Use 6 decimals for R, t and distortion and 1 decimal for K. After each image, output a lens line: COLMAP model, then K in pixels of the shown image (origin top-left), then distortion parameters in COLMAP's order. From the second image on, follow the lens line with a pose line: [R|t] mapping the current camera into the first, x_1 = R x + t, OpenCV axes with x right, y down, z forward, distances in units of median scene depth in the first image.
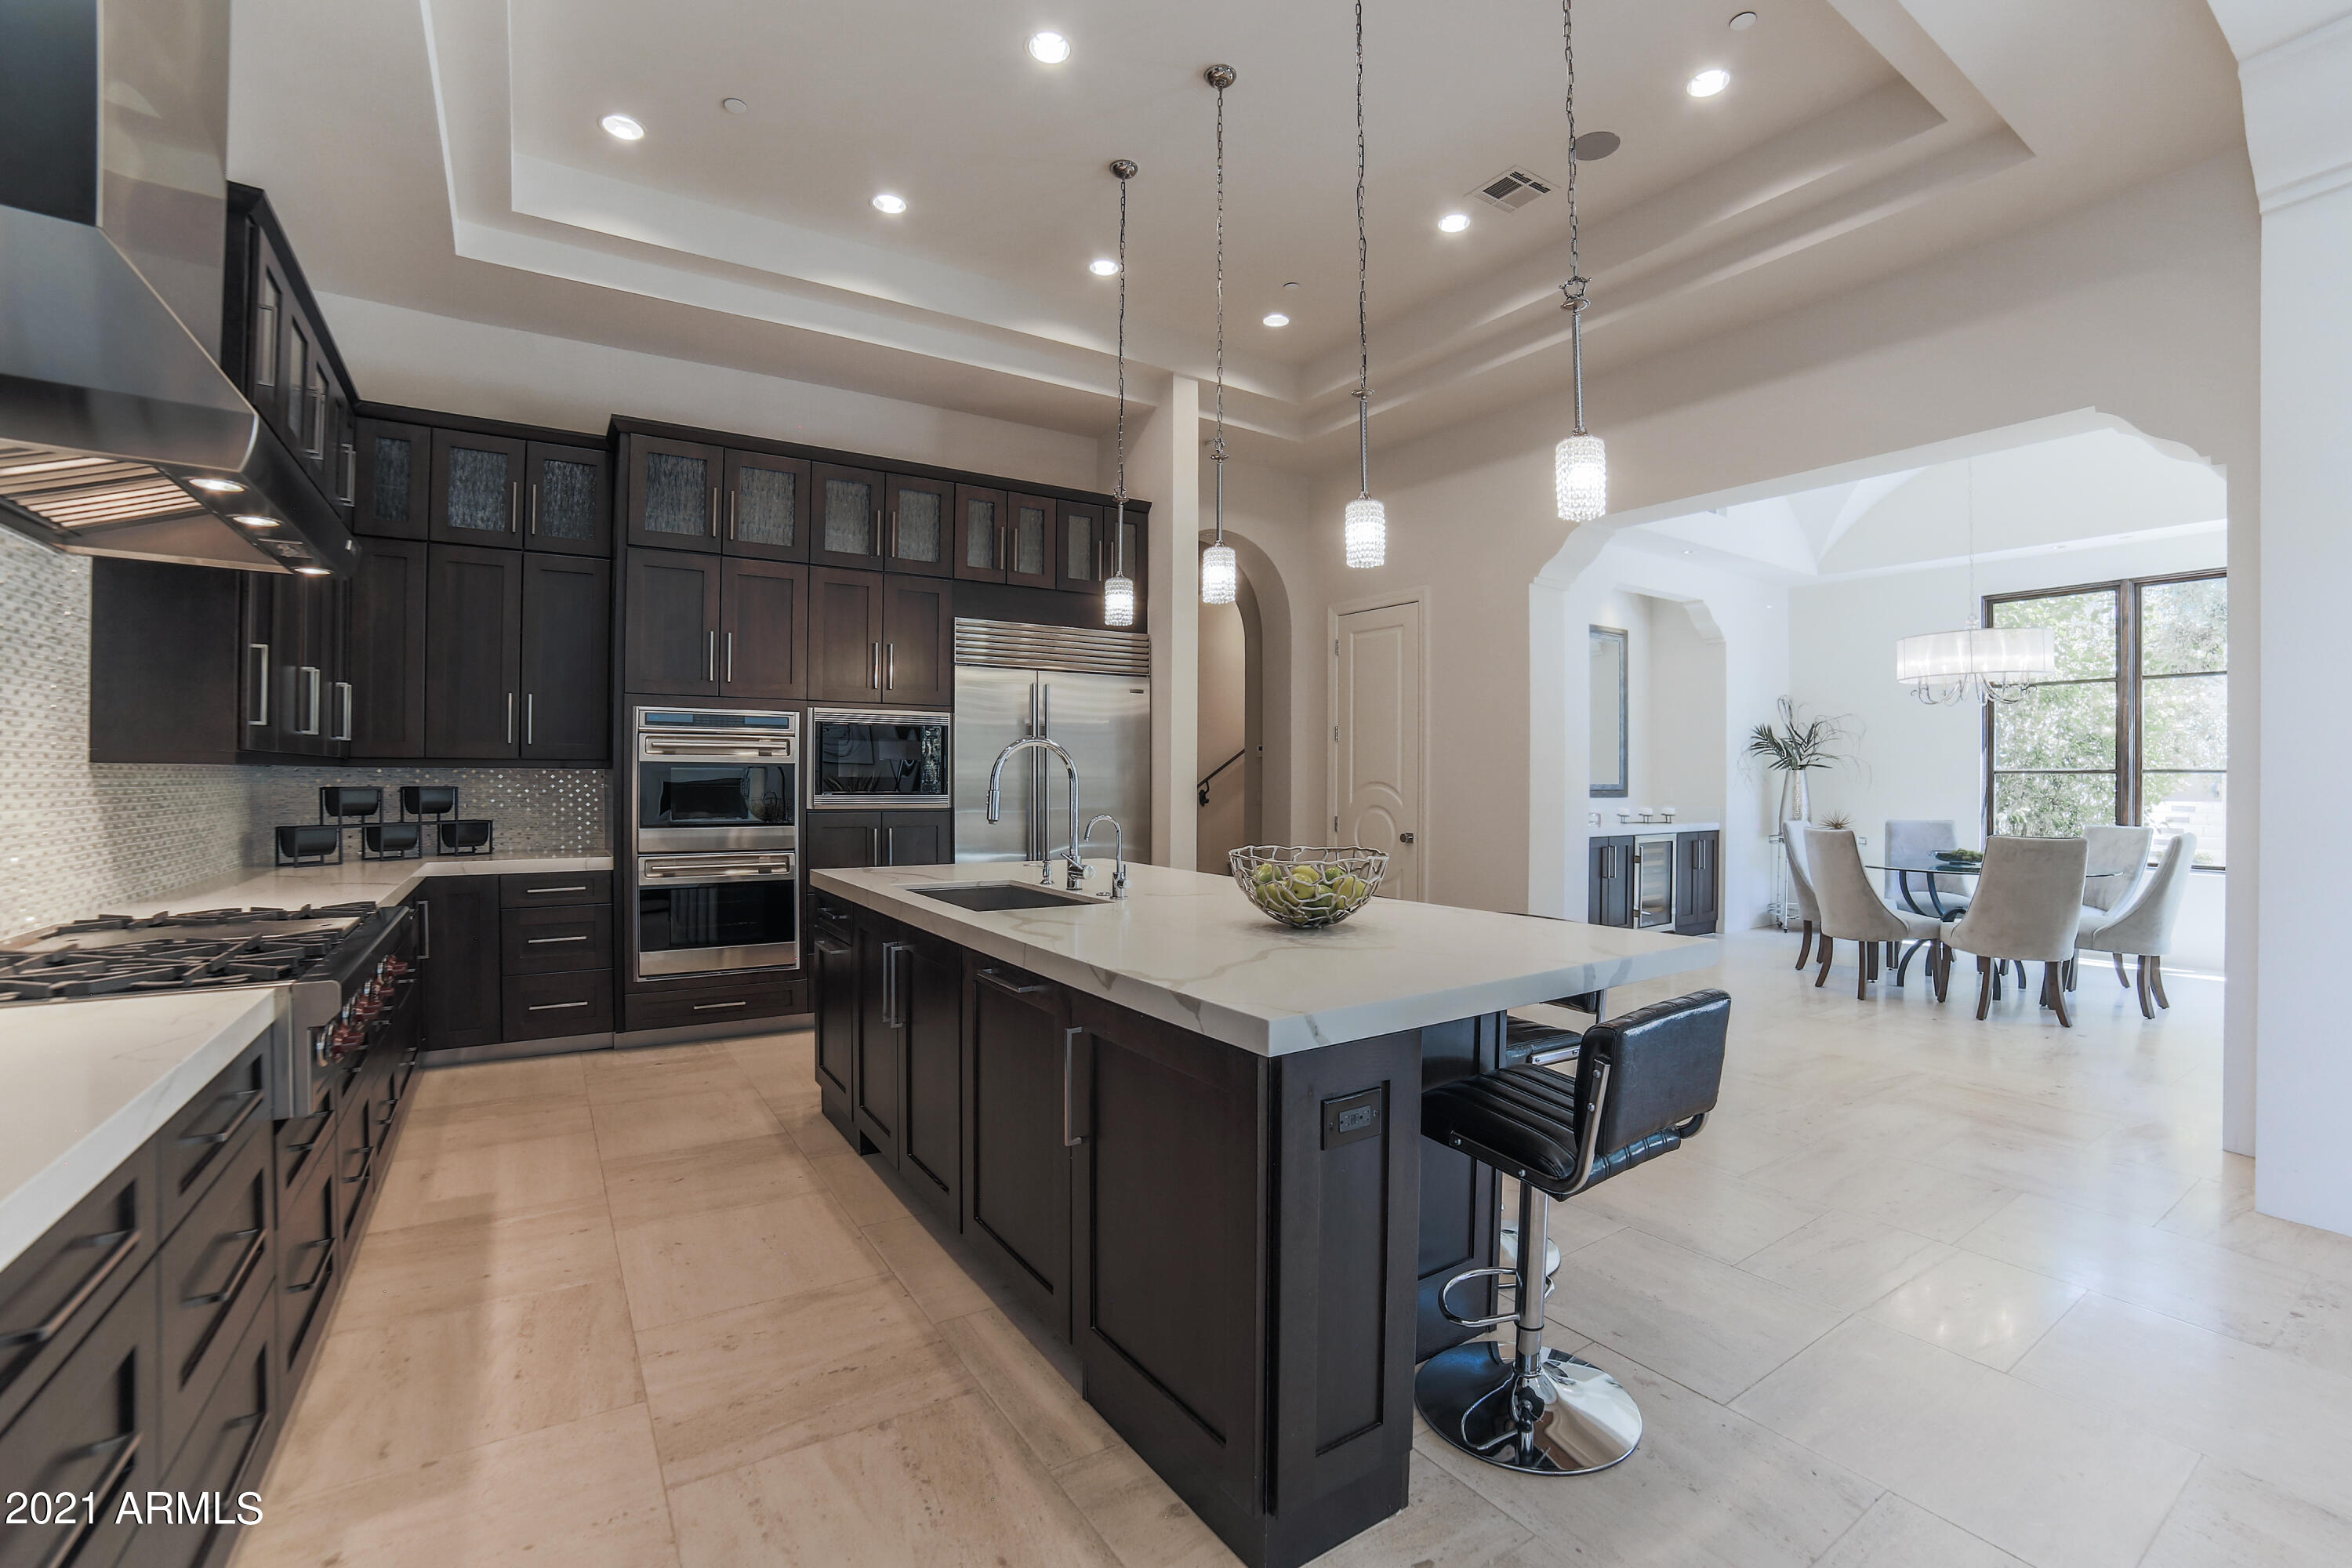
lens RADIAL K [[1034.8, 0, 1172.8], [0, 1034.8, 777.8], [0, 0, 1]] dist [-0.105389, 0.039385]
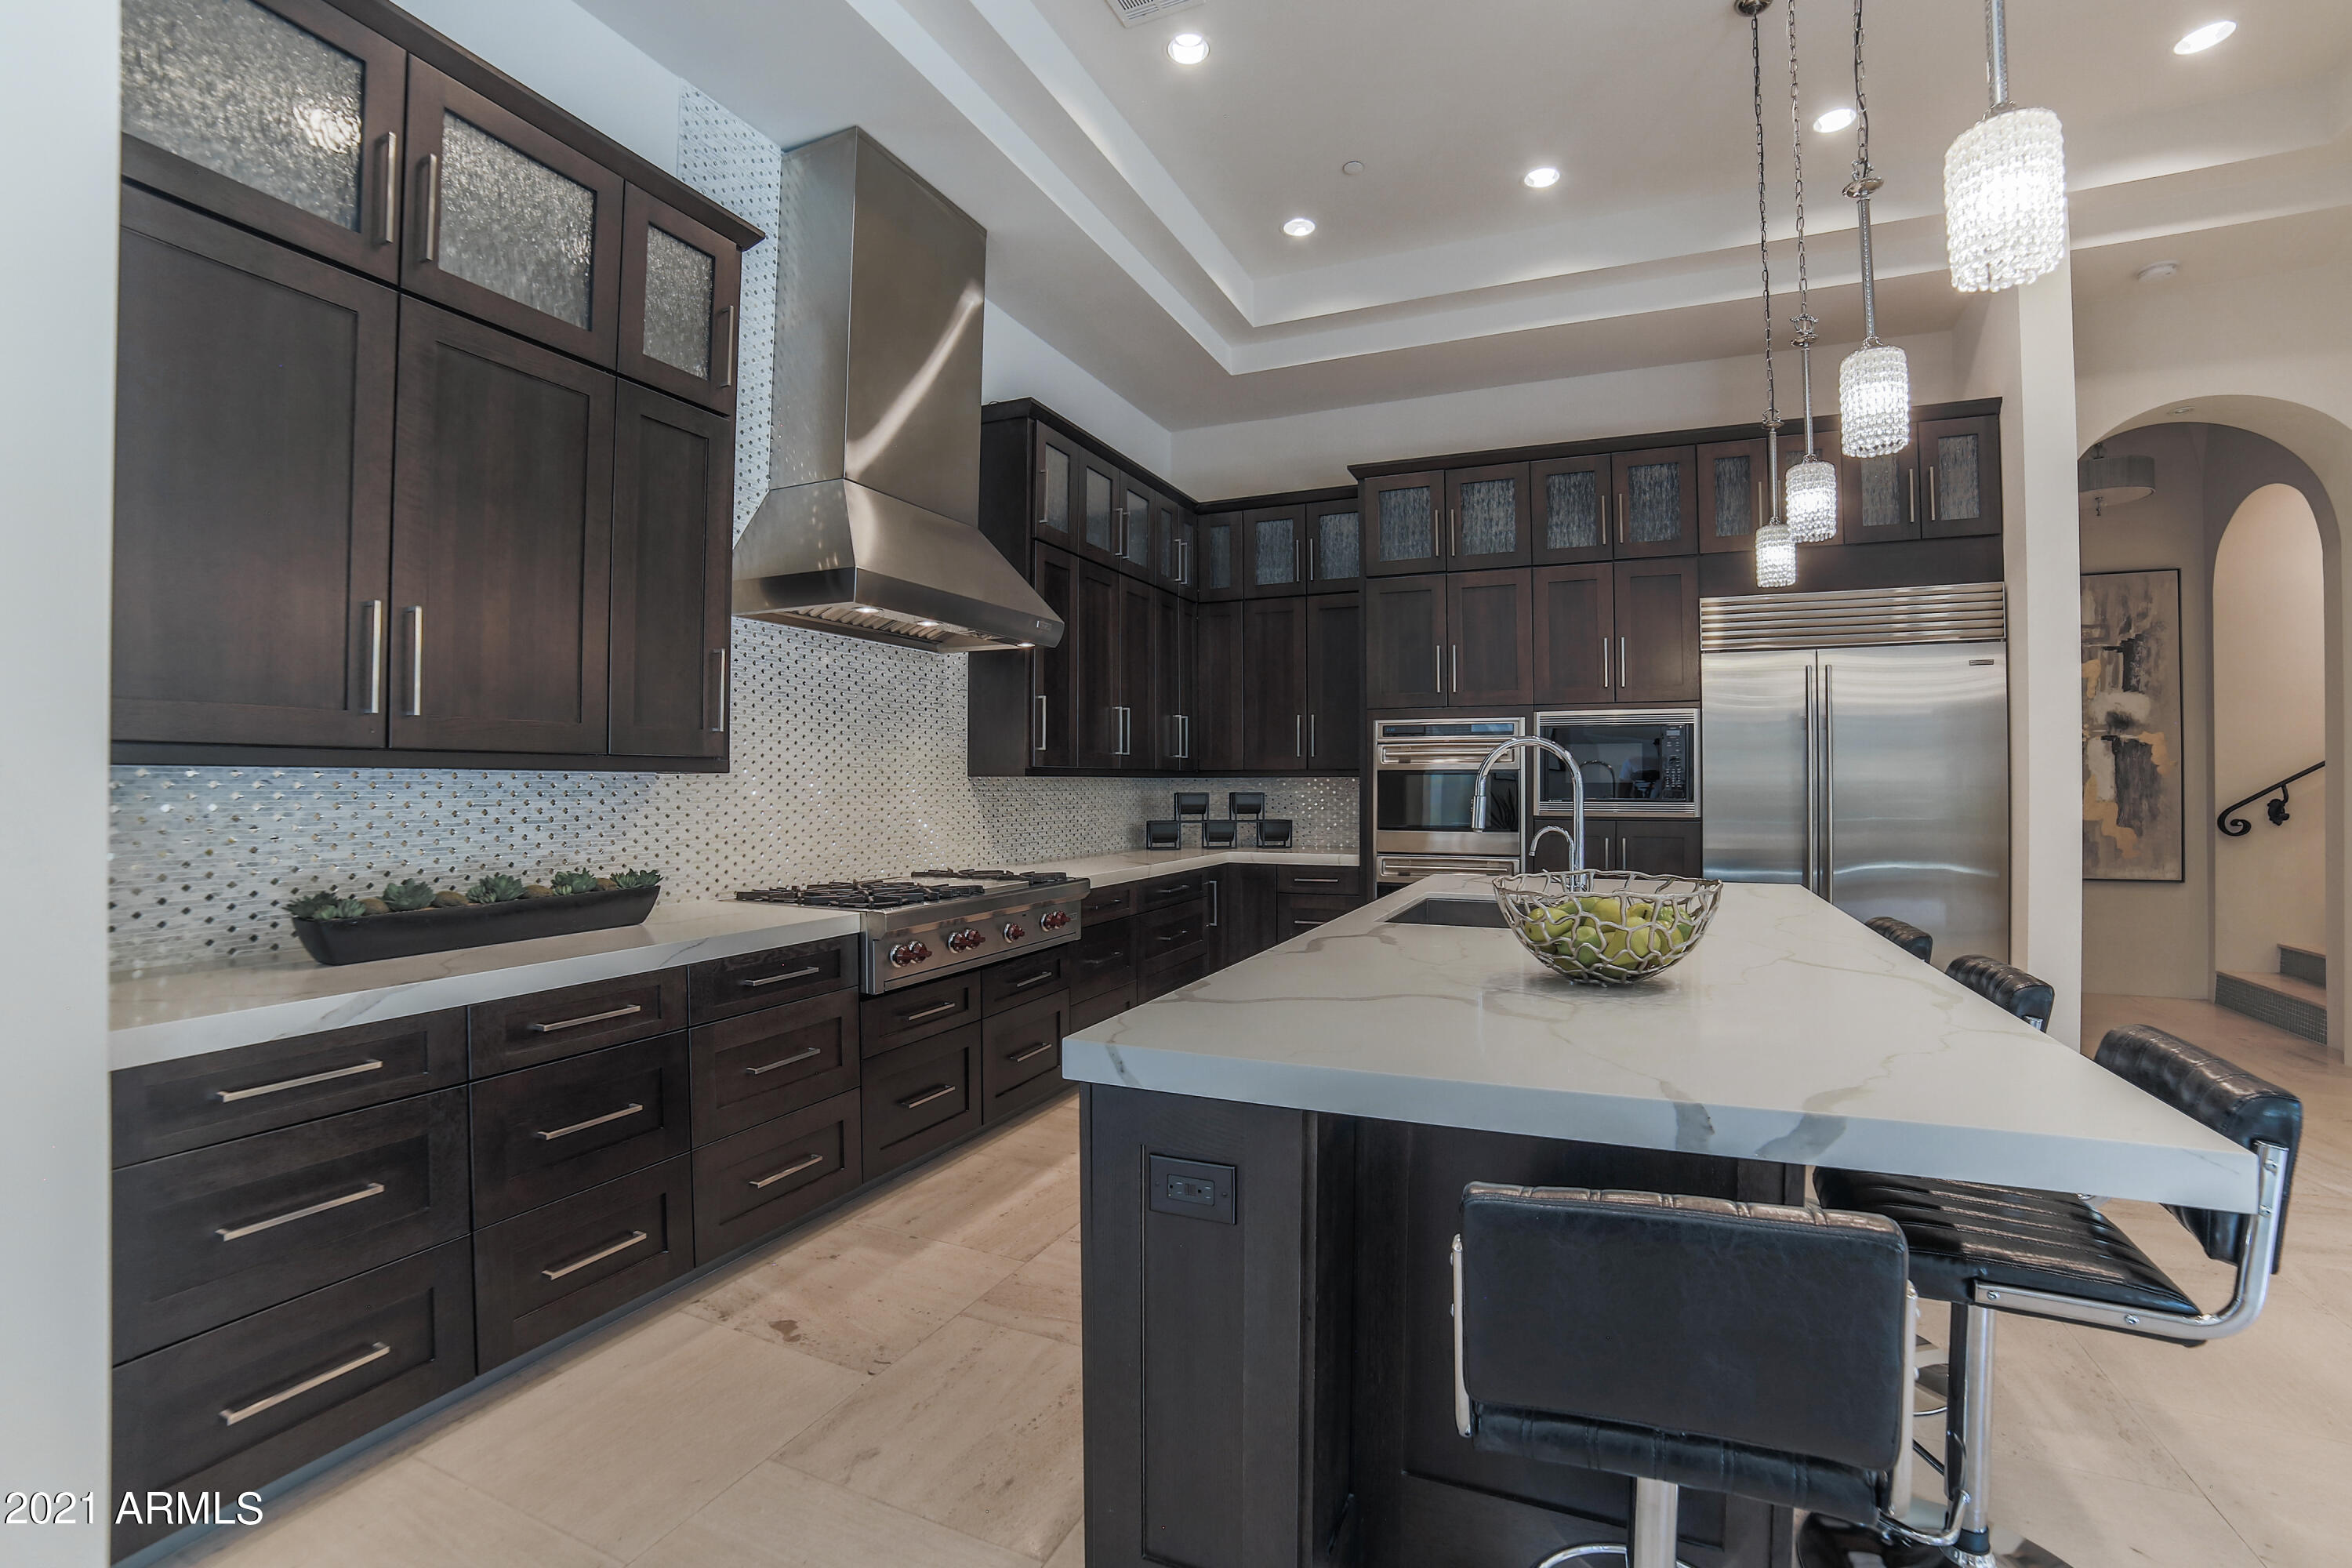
lens RADIAL K [[1055.3, 0, 1181.3], [0, 1055.3, 774.8], [0, 0, 1]] dist [-0.066575, 0.000147]
pose [[0.542286, -0.013998, -0.840077, 0.336357], [0.003673, 0.999891, -0.014290, 0.004857], [0.840186, 0.004663, 0.542278, 0.189867]]
